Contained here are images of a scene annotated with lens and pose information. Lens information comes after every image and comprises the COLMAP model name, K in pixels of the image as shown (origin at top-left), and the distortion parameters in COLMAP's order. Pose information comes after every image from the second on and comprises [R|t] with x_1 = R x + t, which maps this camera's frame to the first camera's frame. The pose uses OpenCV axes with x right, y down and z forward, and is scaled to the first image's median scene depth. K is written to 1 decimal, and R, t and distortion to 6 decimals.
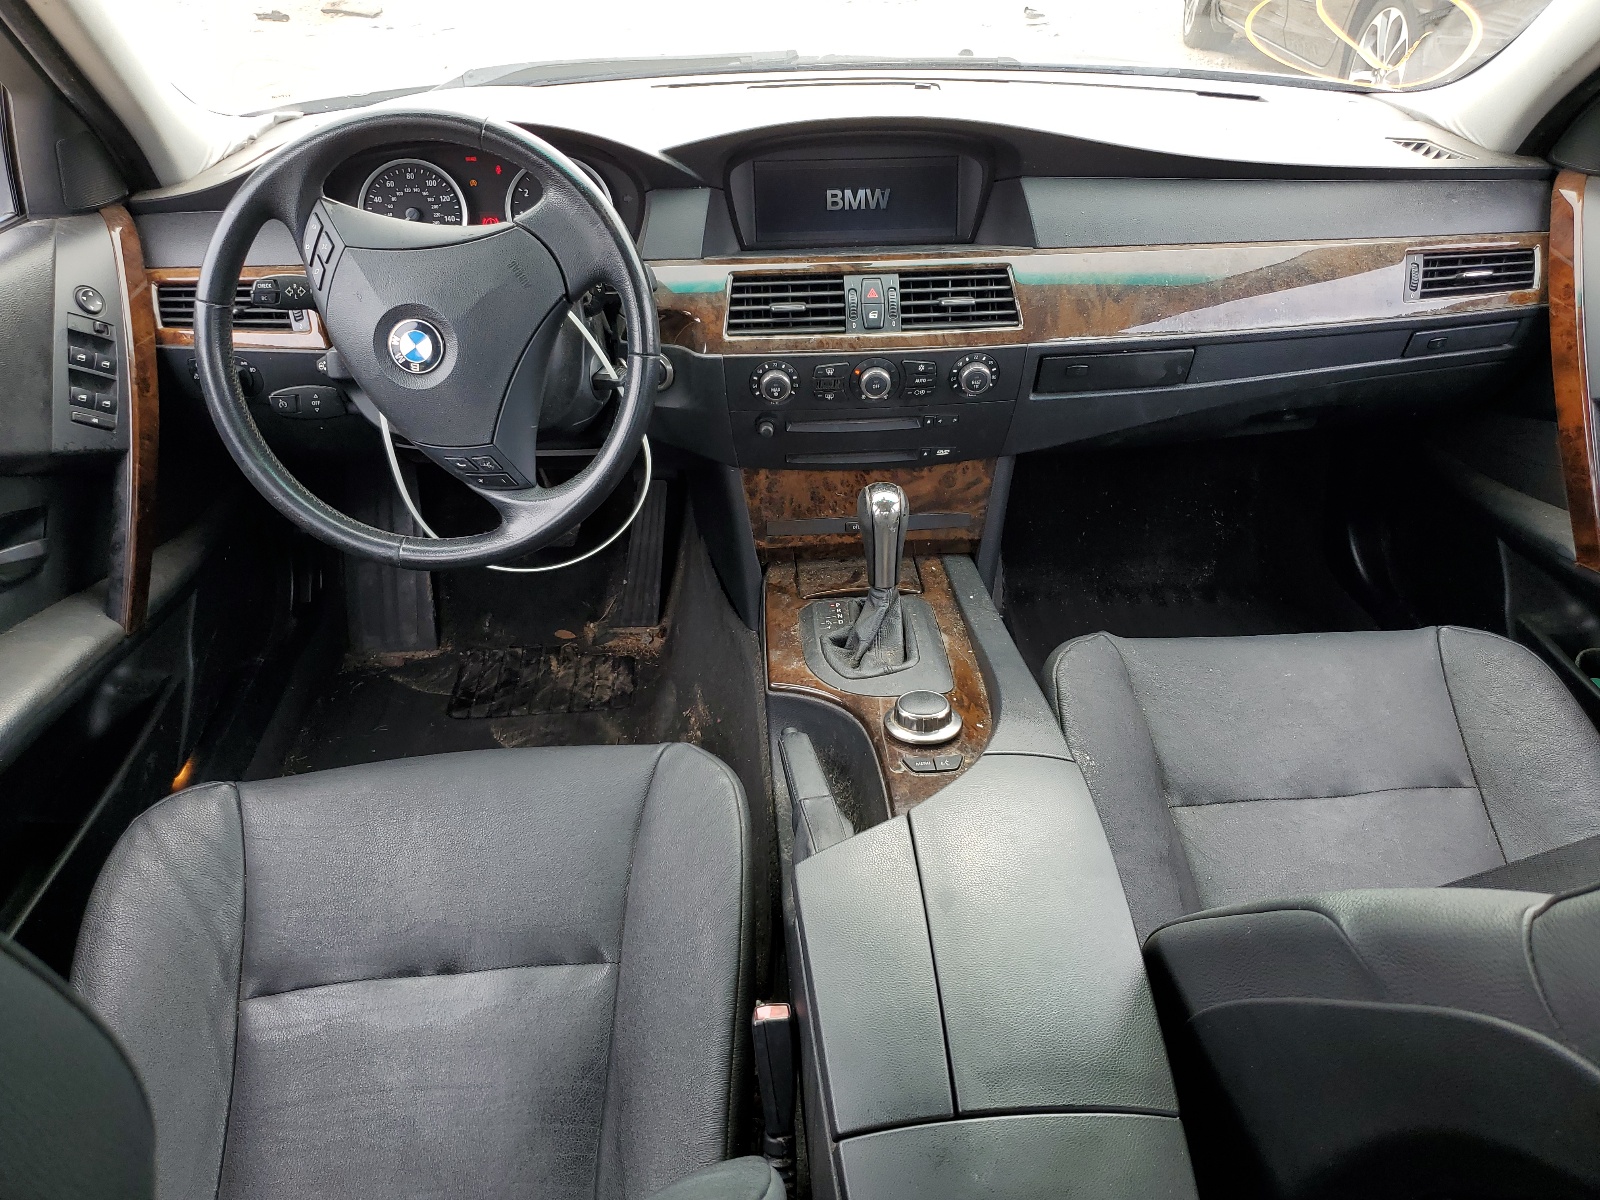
lens RADIAL K [[1208.8, 0, 799.6], [0, 1208.8, 602.0], [0, 0, 1]] dist [0.004257, 0.000269]
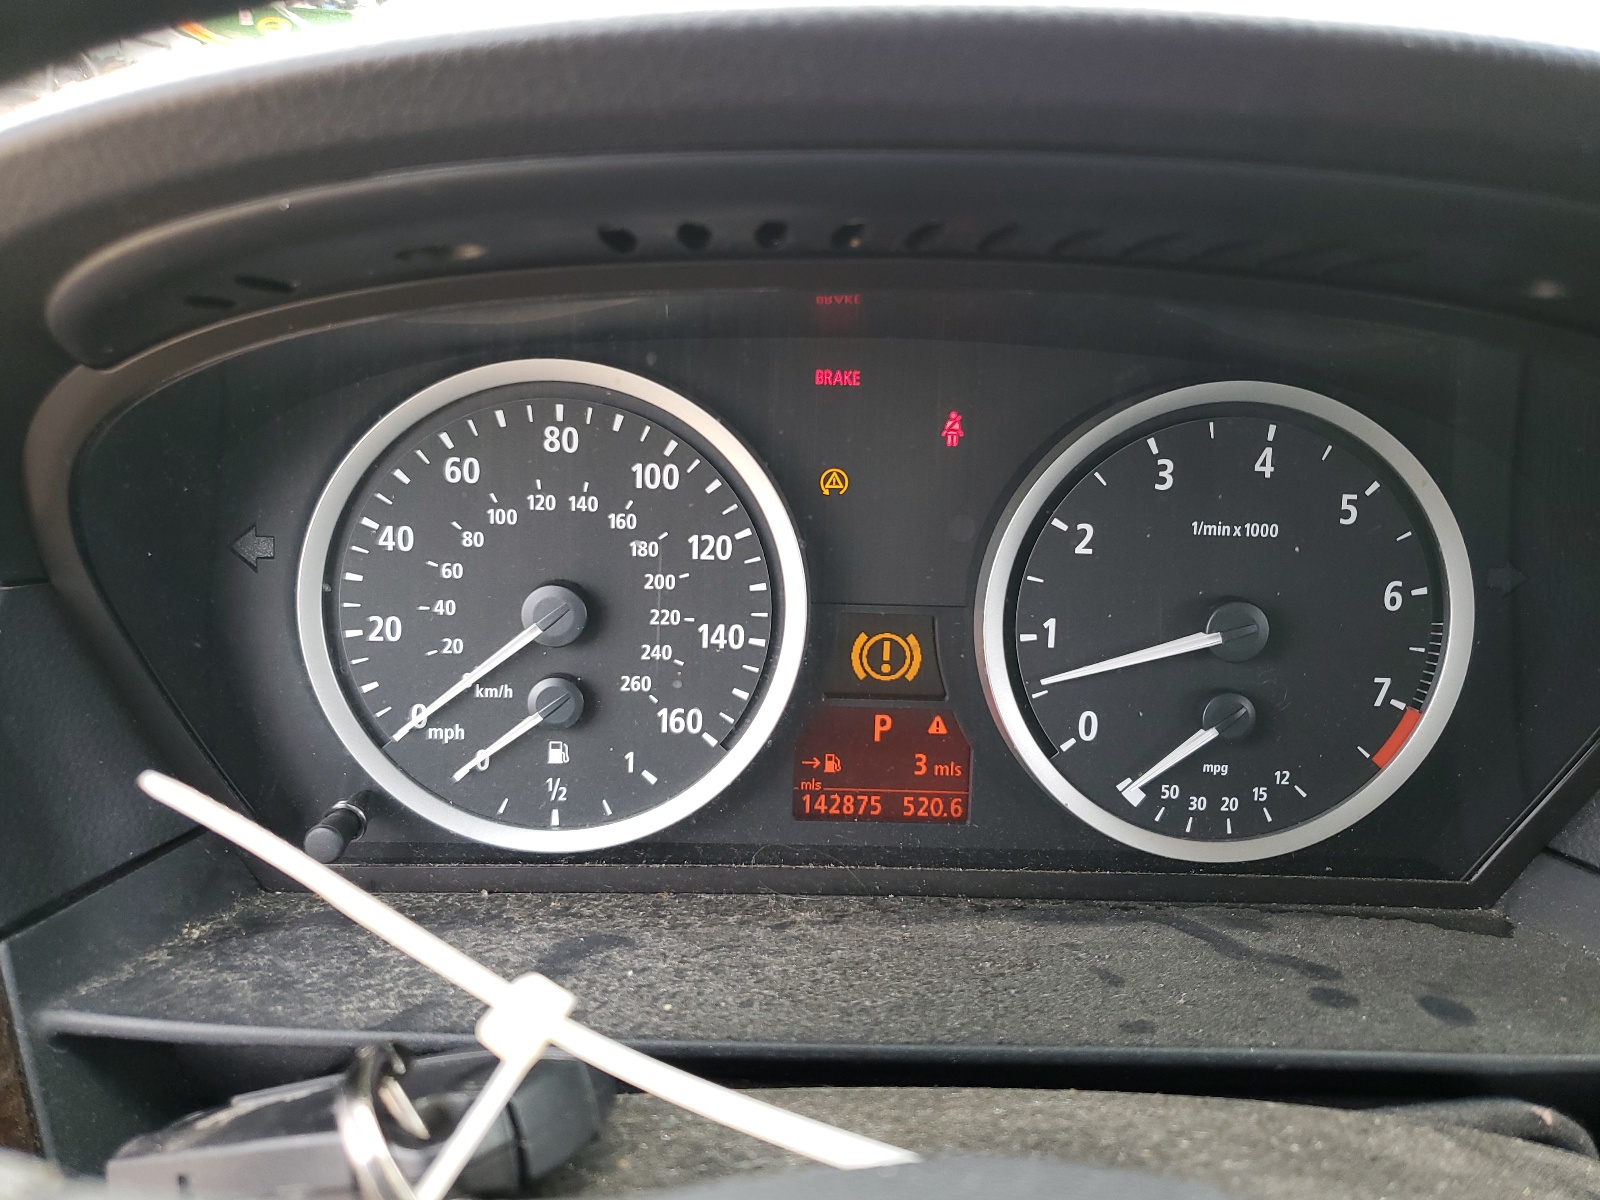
lens RADIAL K [[1208.8, 0, 800.4], [0, 1208.8, 599.3], [0, 0, 1]] dist [0.004257, 0.000269]
pose [[0.998748, 0.048712, 0.011347, -0.279929], [-0.045781, 0.981705, -0.184821, -0.286328], [-0.020143, 0.184070, 0.982707, 0.793021]]
